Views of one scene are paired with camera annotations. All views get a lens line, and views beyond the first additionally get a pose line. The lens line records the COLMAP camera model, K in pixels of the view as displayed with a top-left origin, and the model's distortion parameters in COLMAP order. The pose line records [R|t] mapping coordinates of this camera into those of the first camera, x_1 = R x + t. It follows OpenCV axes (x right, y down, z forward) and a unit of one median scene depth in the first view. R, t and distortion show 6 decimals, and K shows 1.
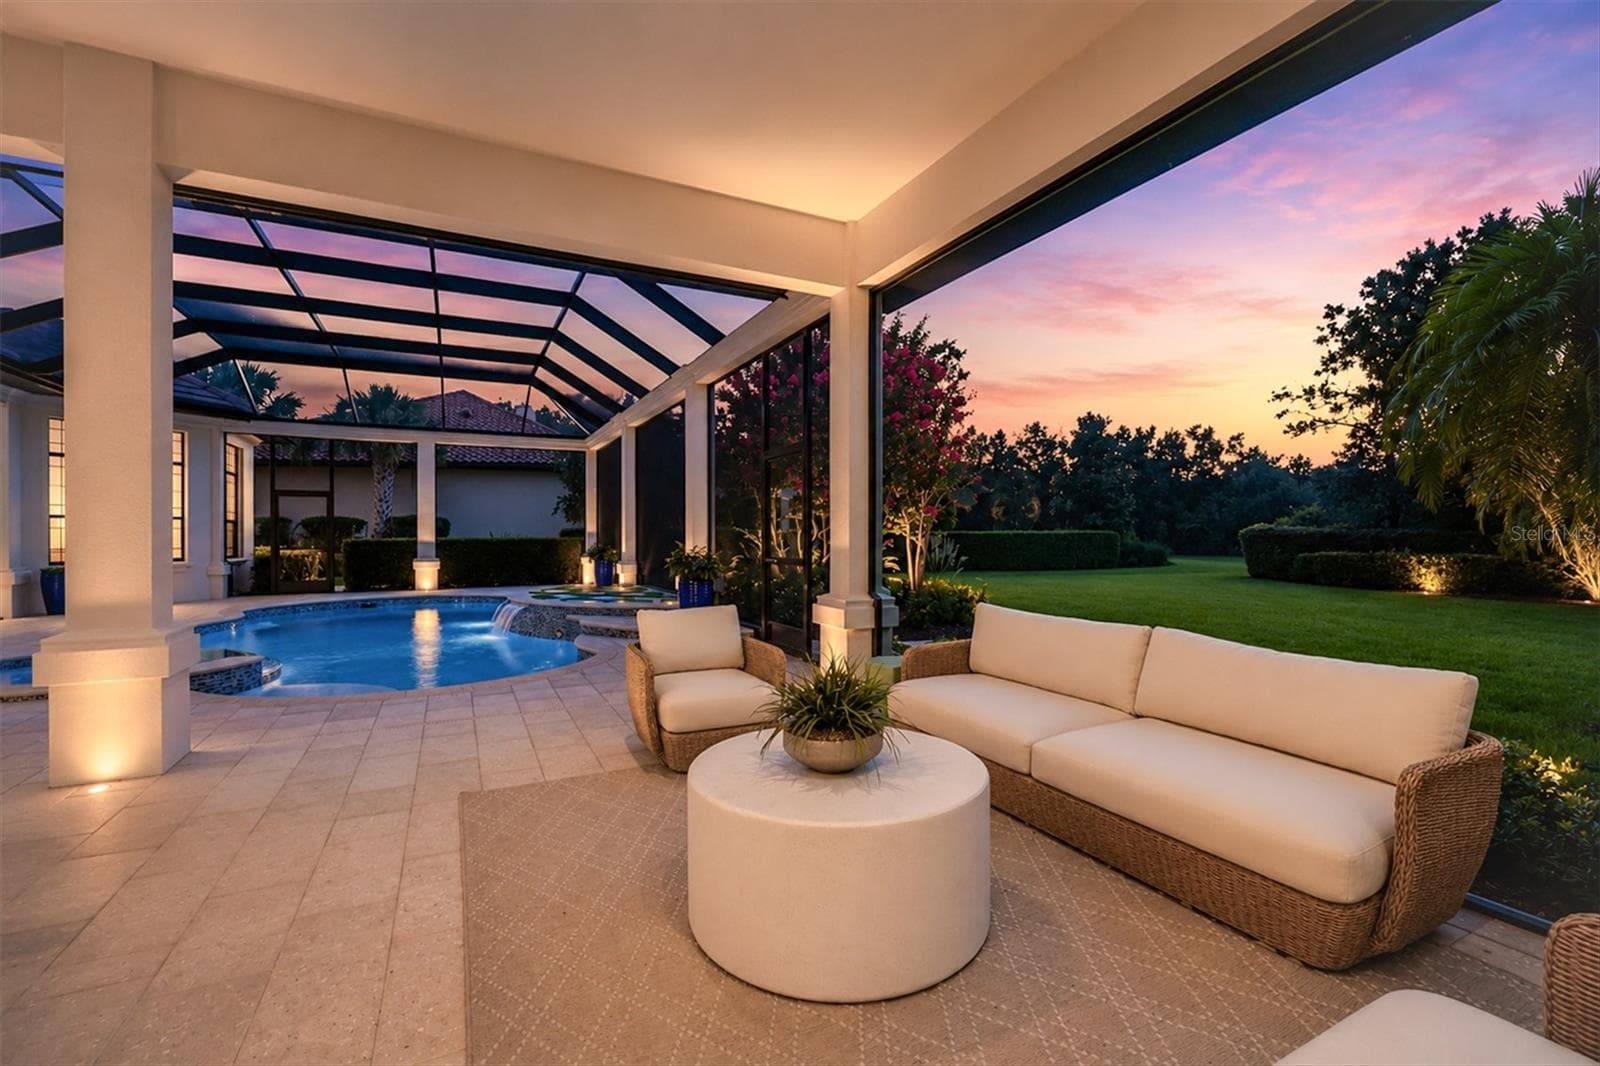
lens RADIAL K [[696.8, 0, 793.6], [0, 696.8, 529.4], [0, 0, 1]] dist [0.002381, 0.000548]
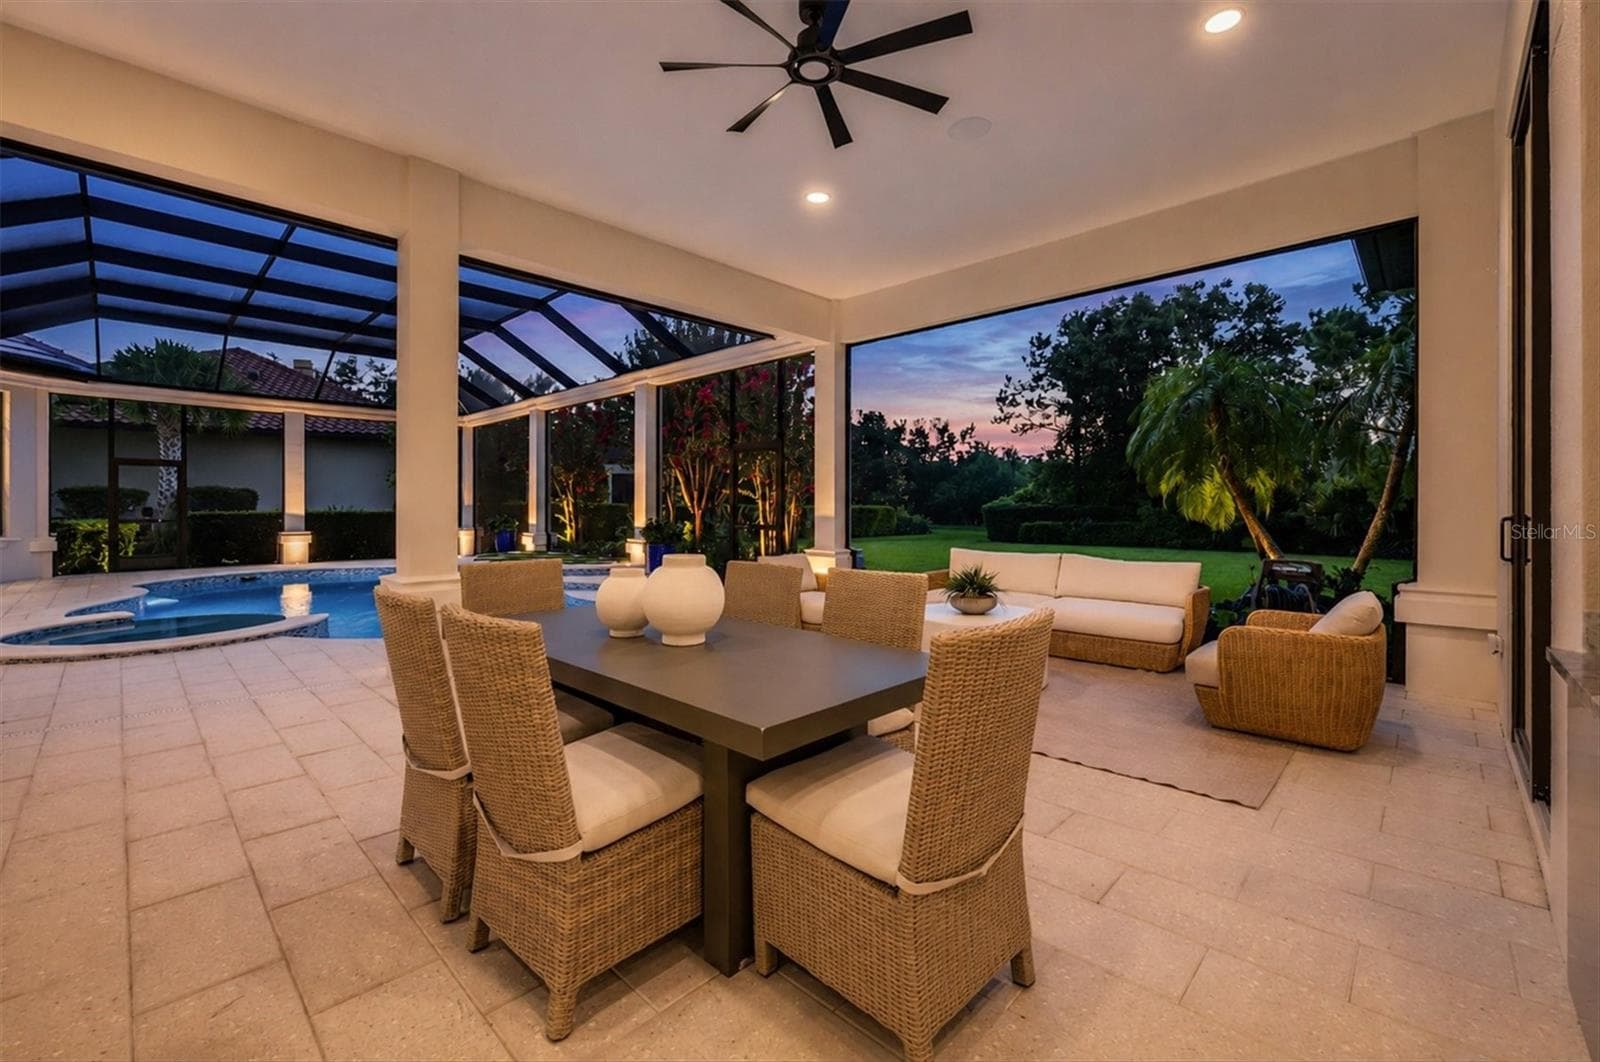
lens RADIAL K [[693.7, 0, 773.3], [0, 693.7, 499.2], [0, 0, 1]] dist [0.003228, 0.000295]
pose [[0.948436, 0.006781, 0.316897, -0.150080], [-0.004398, 0.999956, -0.008237, 0.001021], [-0.316939, 0.006418, 0.948424, -0.107297]]
